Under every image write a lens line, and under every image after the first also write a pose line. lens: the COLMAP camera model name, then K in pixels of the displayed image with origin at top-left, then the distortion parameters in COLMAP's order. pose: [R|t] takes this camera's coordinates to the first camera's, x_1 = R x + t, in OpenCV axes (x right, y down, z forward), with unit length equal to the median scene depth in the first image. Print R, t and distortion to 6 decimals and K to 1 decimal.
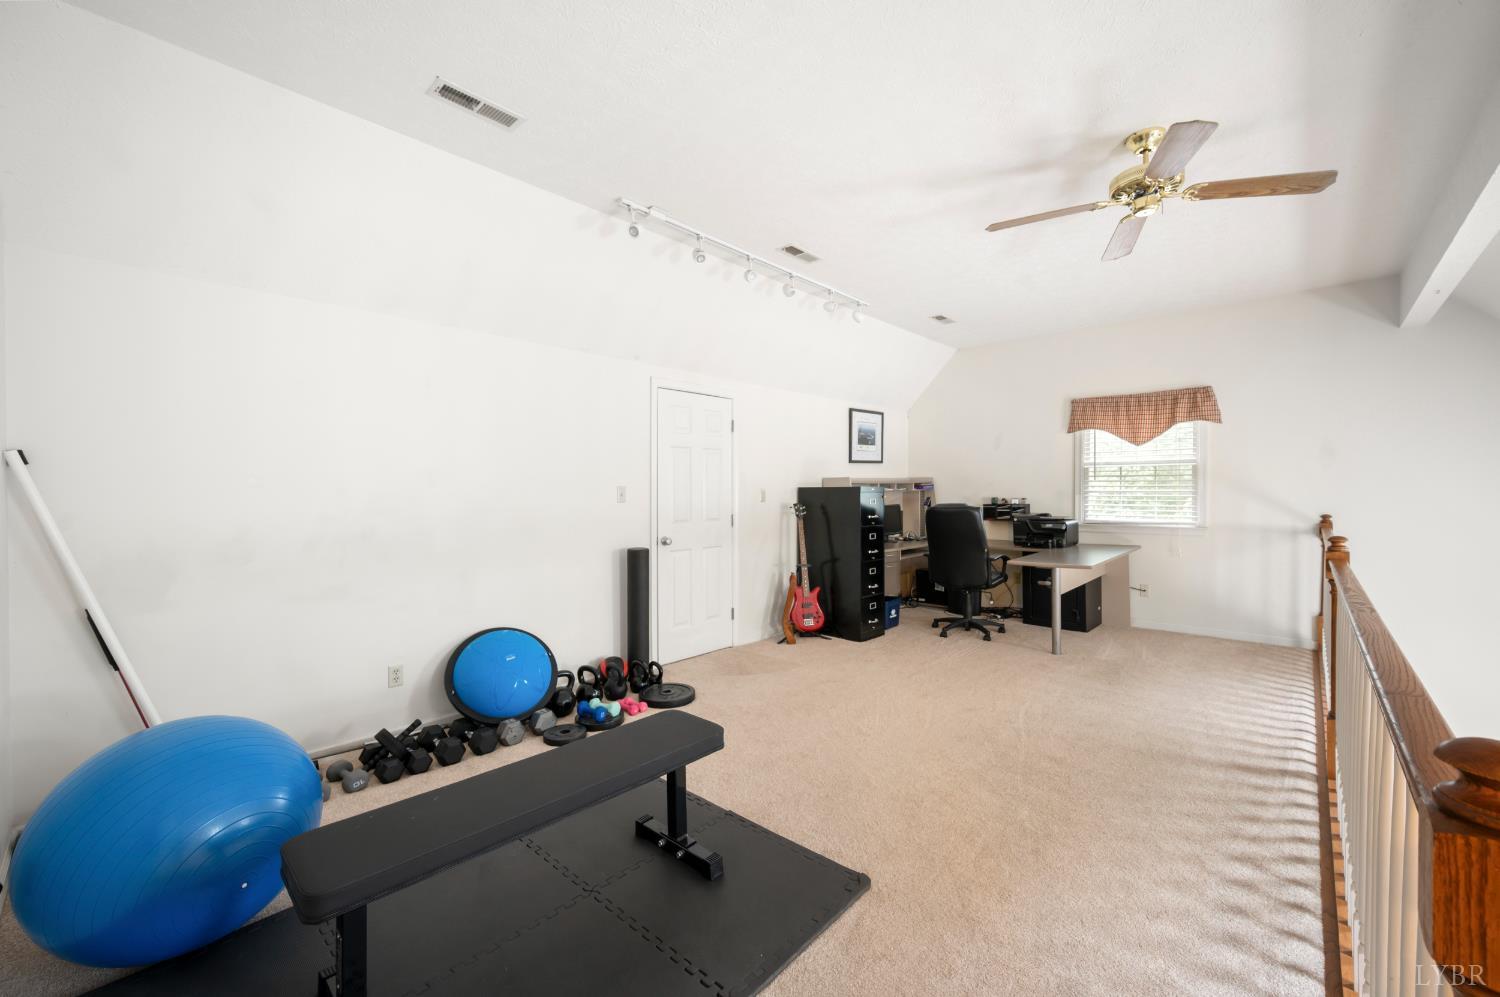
lens RADIAL K [[602.0, 0, 758.6], [0, 602.0, 493.6], [0, 0, 1]] dist [-0.002105, -0.000075]
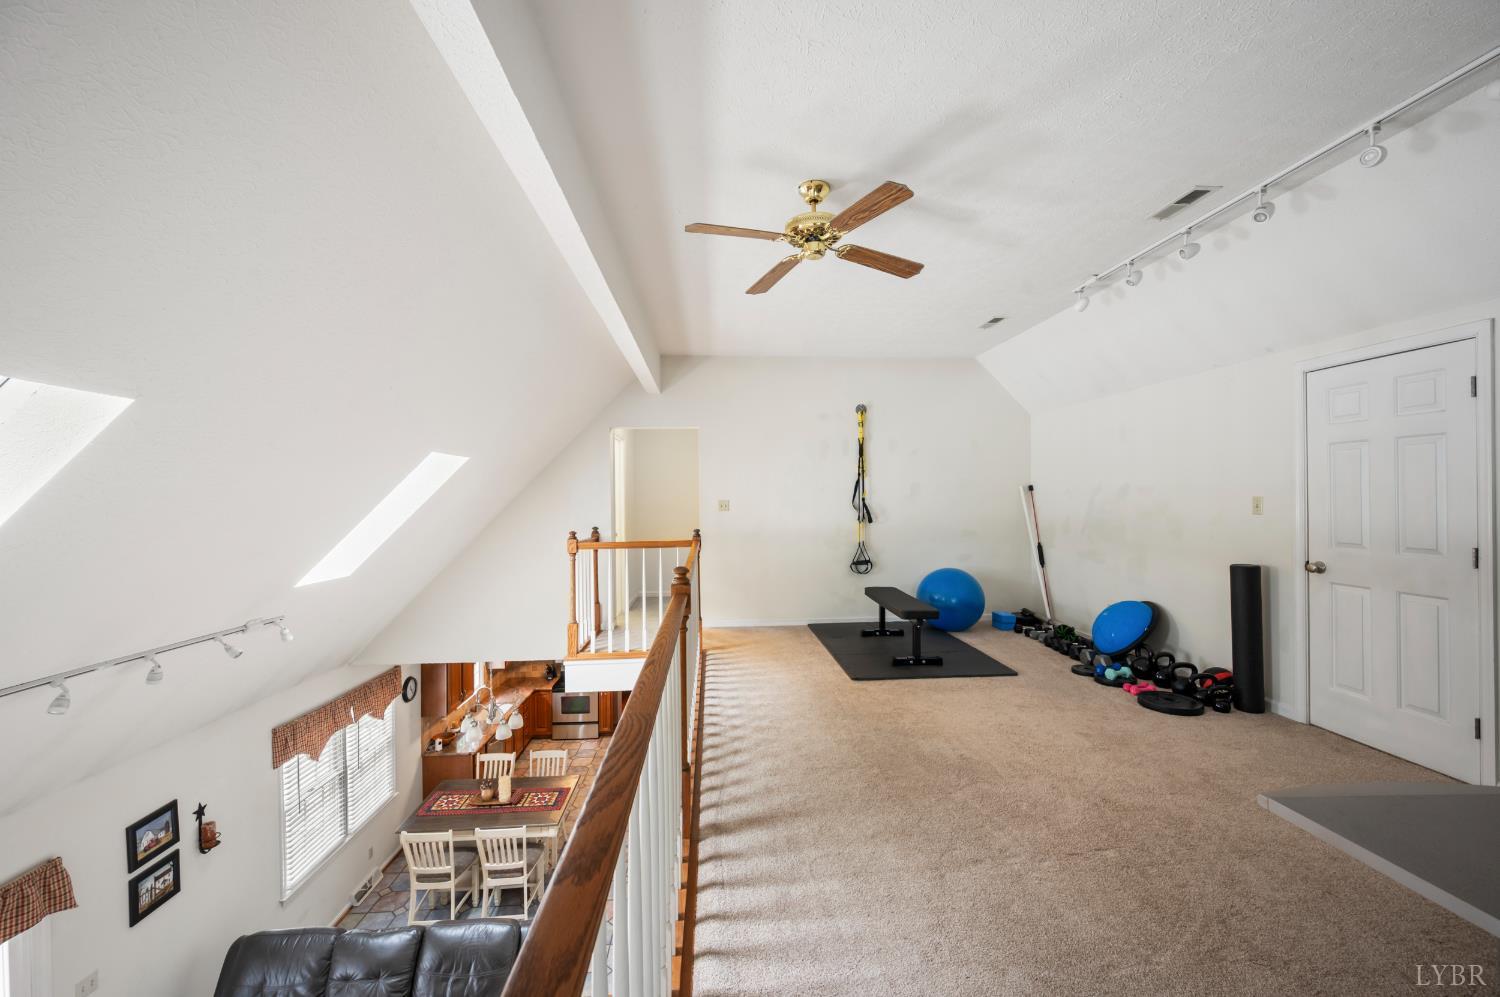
lens RADIAL K [[602.0, 0, 758.6], [0, 602.0, 493.6], [0, 0, 1]] dist [-0.002105, -0.000075]
pose [[-0.688556, 0.003360, -0.725176, 0.970559], [0.002397, 0.999994, 0.002356, -0.021182], [0.725179, -0.000116, -0.688560, 1.087233]]
